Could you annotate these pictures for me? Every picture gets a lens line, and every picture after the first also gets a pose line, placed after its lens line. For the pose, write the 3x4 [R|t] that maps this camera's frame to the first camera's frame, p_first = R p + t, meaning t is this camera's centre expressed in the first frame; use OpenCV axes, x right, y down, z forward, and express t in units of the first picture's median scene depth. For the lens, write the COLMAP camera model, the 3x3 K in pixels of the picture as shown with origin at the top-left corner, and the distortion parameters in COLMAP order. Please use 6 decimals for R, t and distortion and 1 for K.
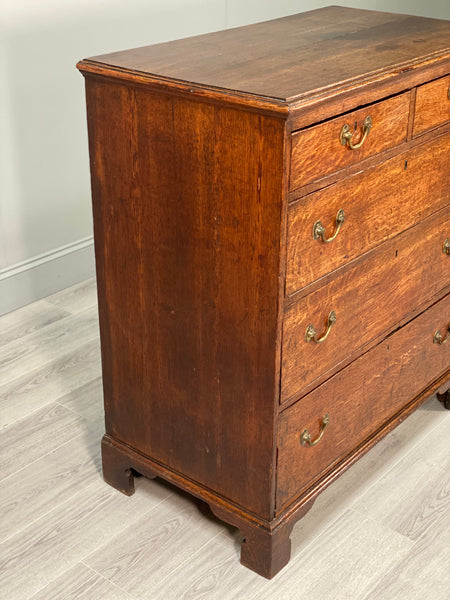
lens RADIAL K [[896.2, 0, 223.1], [0, 896.2, 298.1], [0, 0, 1]] dist [0.104672, 0.000000]
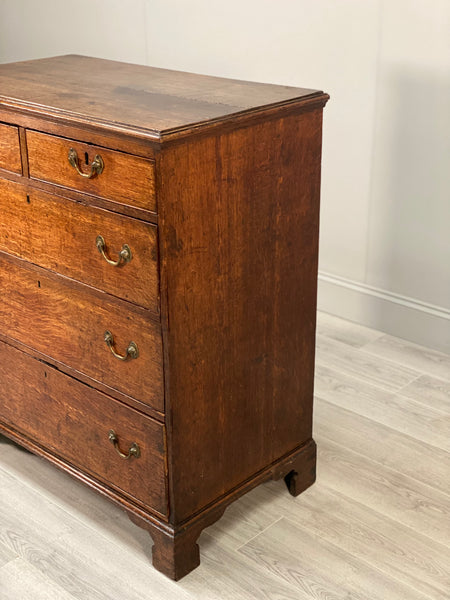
lens RADIAL K [[896.2, 0, 220.8], [0, 896.2, 303.9], [0, 0, 1]] dist [0.104672, 0.000000]
pose [[-0.069270, 0.392970, -0.916938, 1.260170], [-0.432879, 0.816265, 0.382527, -0.574544], [0.898787, 0.423421, 0.113566, 1.182833]]
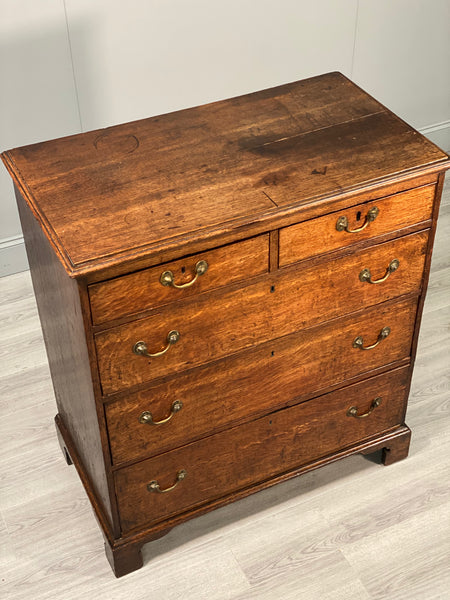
lens RADIAL K [[896.2, 0, 223.3], [0, 896.2, 302.6], [0, 0, 1]] dist [0.104672, 0.000000]
pose [[0.905464, 0.252829, -0.340899, 0.540668], [-0.165456, 0.949933, 0.265051, -0.423547], [0.390844, -0.183590, 0.901962, 0.006743]]
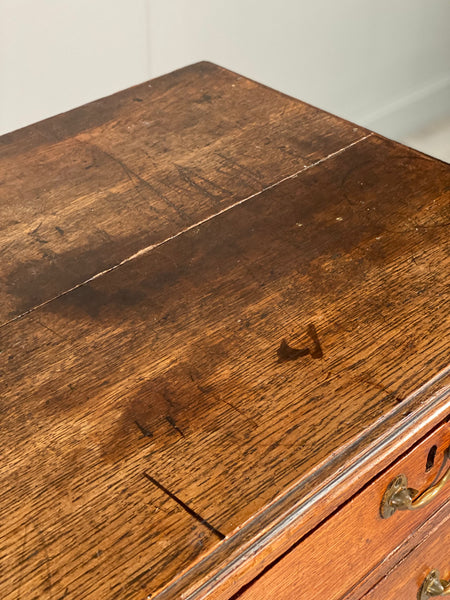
lens RADIAL K [[896.2, 0, 221.6], [0, 896.2, 302.1], [0, 0, 1]] dist [0.104672, 0.000000]
pose [[0.992819, 0.071851, -0.095641, 0.234434], [-0.052761, 0.980565, 0.188966, -0.382491], [0.107360, -0.182563, 0.977315, 0.743735]]
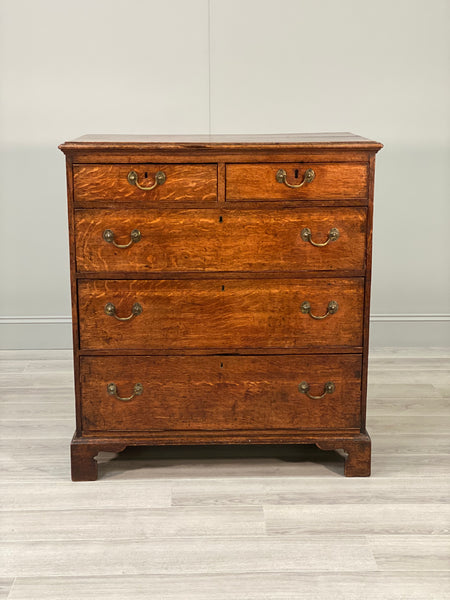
lens RADIAL K [[896.2, 0, 221.1], [0, 896.2, 297.9], [0, 0, 1]] dist [0.104672, 0.000000]
pose [[0.649893, 0.163589, -0.742212, 1.292955], [-0.329482, 0.940666, -0.081171, 0.079969], [0.684895, 0.297298, 0.665232, 0.127898]]
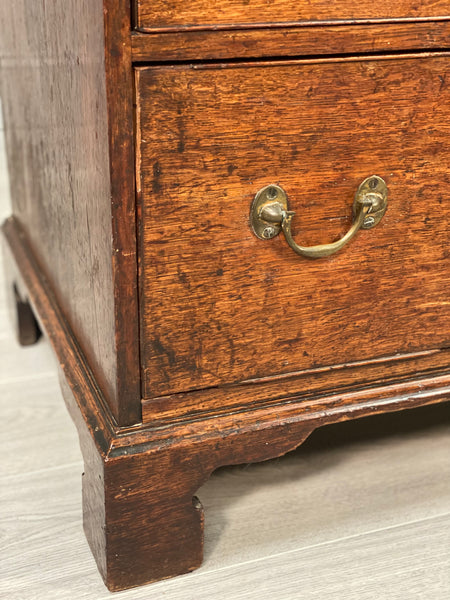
lens RADIAL K [[896.2, 0, 224.9], [0, 896.2, 301.9], [0, 0, 1]] dist [0.104672, 0.000000]
pose [[0.868760, 0.213943, -0.446636, 0.240415], [-0.228744, 0.973254, 0.021263, 0.190759], [0.439240, 0.083693, 0.894463, 0.727333]]
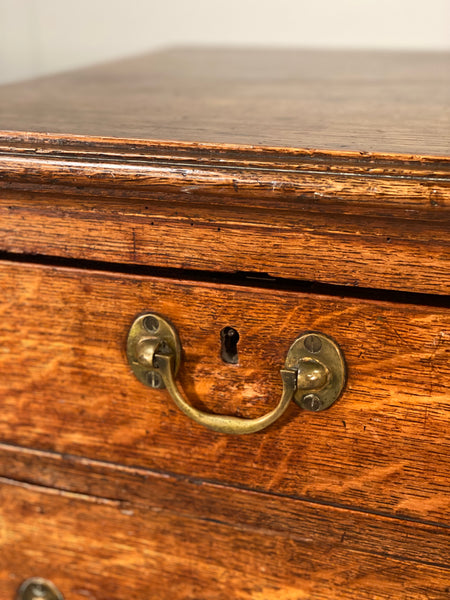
lens RADIAL K [[896.2, 0, 227.3], [0, 896.2, 294.1], [0, 0, 1]] dist [0.104672, 0.000000]
pose [[0.341918, 0.308911, -0.887506, 0.335390], [-0.402058, 0.901710, 0.158960, -0.225052], [0.849377, 0.302477, 0.432511, 0.826110]]
